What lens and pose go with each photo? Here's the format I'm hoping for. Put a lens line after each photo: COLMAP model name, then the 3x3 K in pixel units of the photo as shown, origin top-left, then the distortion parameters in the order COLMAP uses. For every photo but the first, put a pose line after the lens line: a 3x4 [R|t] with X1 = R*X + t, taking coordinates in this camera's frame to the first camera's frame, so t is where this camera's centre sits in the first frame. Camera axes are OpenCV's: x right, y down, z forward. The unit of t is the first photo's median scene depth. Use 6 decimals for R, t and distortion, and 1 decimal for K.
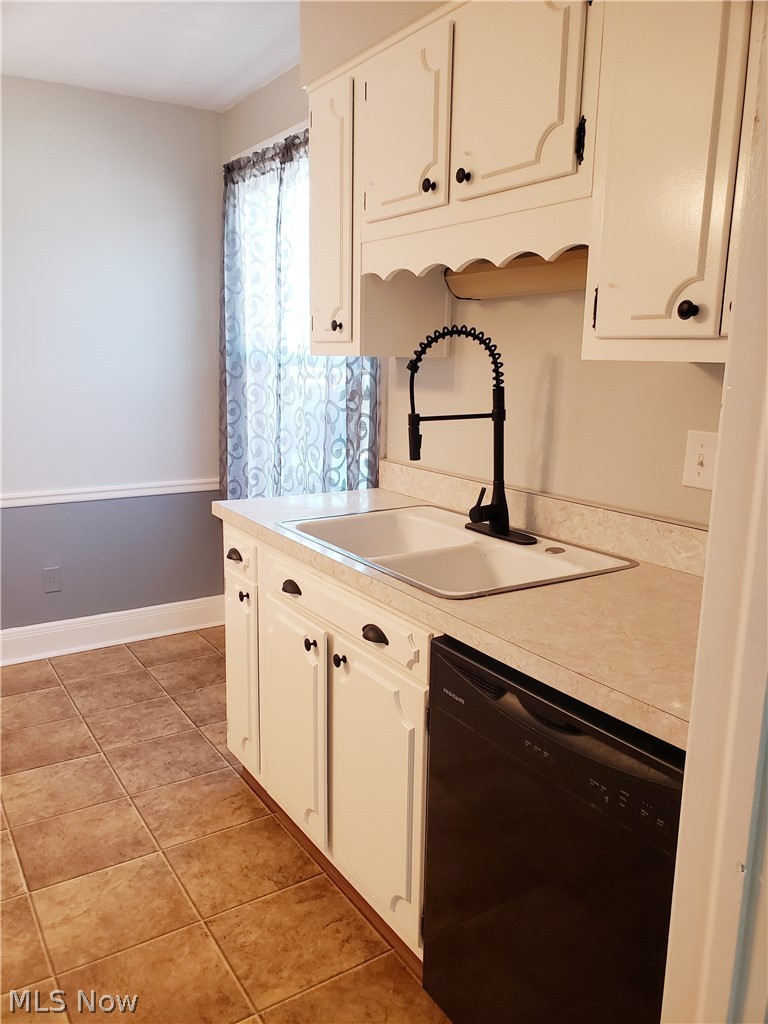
lens RADIAL K [[795.0, 0, 384.0], [0, 795.0, 512.0], [0, 0, 1]] dist [0.006123, 0.006689]
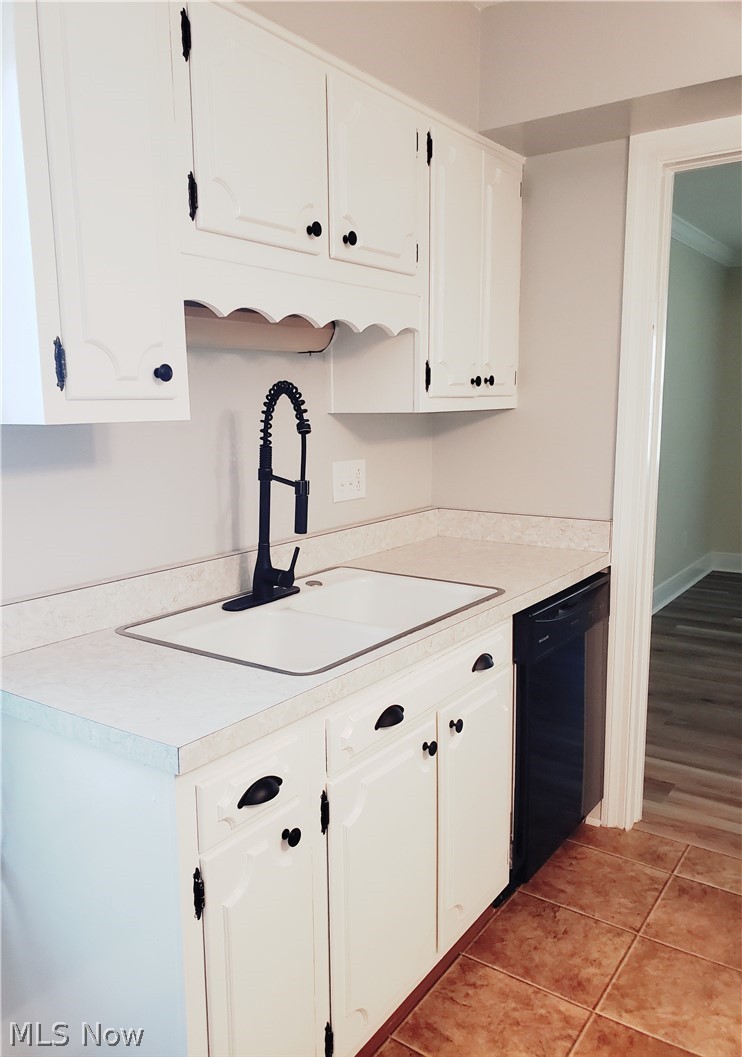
lens RADIAL K [[792.7, 0, 371.0], [0, 792.7, 528.5], [0, 0, 1]] dist [0.132342, -0.147238]
pose [[-0.379532, -0.137875, 0.914848, -0.927835], [0.192081, 0.955545, 0.223694, -0.288457], [-0.905019, 0.260624, -0.336177, 1.419151]]
